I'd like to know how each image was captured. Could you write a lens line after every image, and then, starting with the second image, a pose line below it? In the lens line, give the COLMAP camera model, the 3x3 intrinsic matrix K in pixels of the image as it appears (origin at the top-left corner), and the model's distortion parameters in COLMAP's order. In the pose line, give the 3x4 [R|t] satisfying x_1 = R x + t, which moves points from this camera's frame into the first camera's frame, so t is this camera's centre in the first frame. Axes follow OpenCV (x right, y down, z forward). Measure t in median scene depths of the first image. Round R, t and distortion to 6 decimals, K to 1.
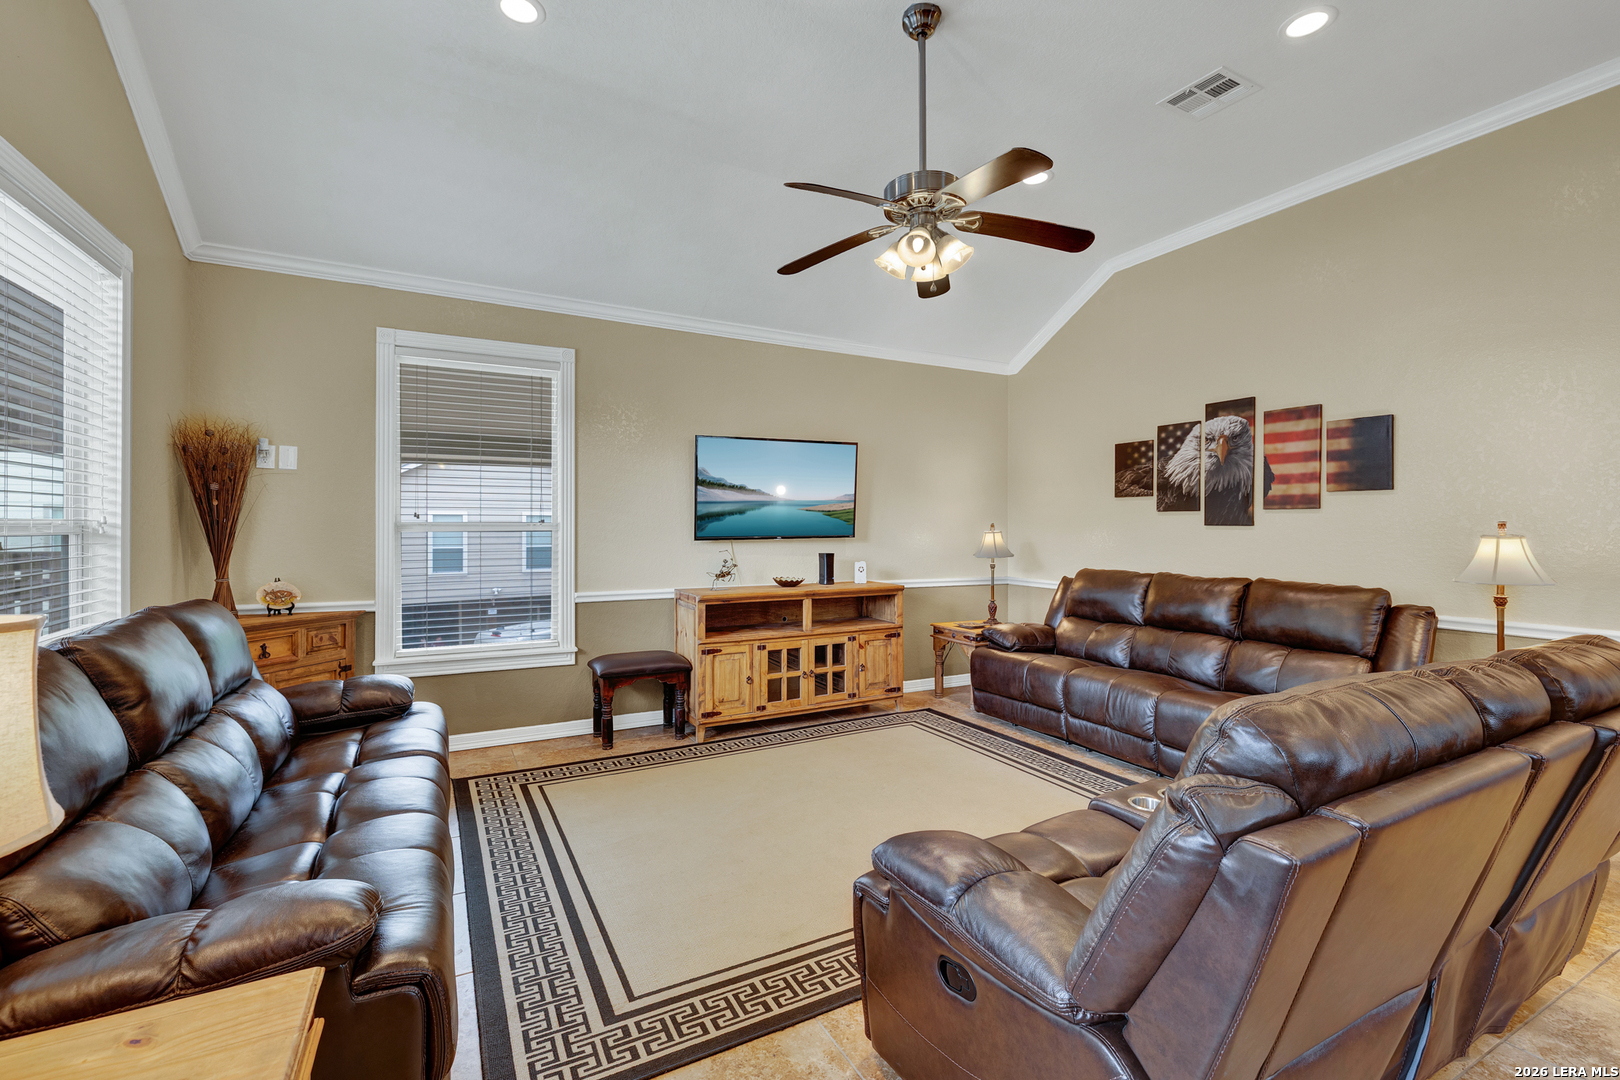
lens RADIAL K [[701.3, 0, 653.0], [0, 701.3, 522.3], [0, 0, 1]] dist [0.001609, 0.000171]
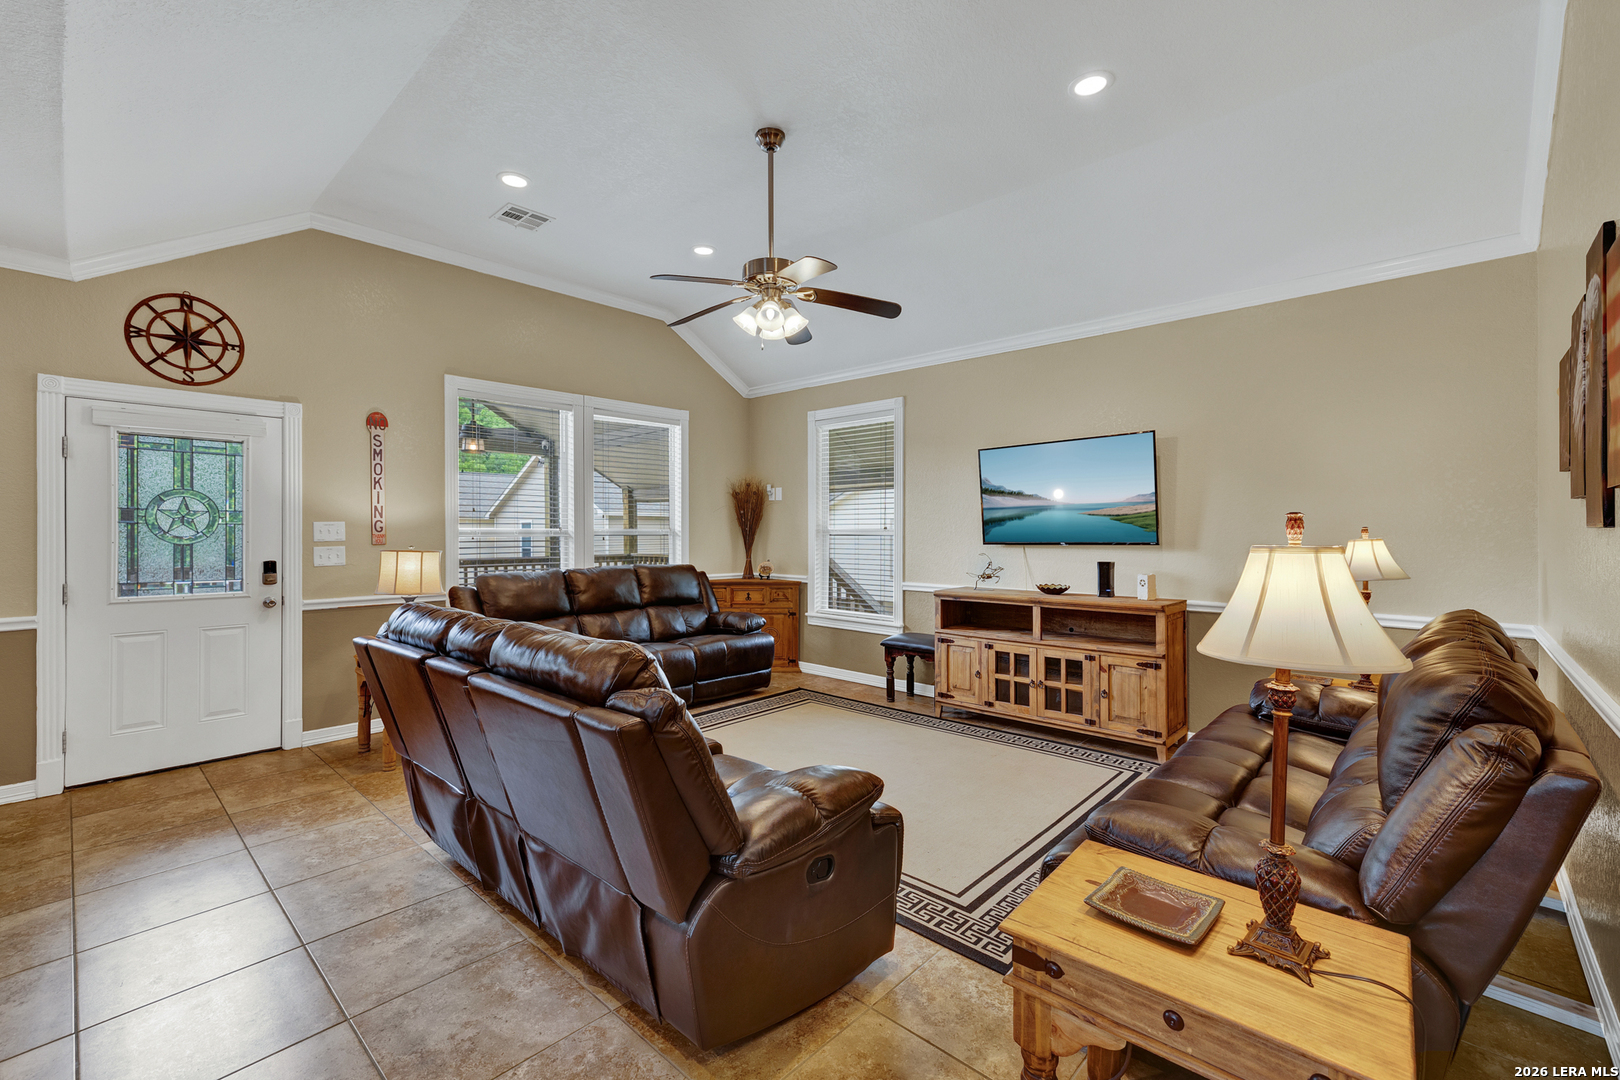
lens RADIAL K [[698.6, 0, 850.2], [0, 698.6, 531.8], [0, 0, 1]] dist [0.009083, 0.000838]
pose [[0.387909, -0.002415, -0.921695, 1.008916], [0.001986, 0.999996, -0.001784, 0.007862], [0.921696, -0.001138, 0.387912, 0.389182]]
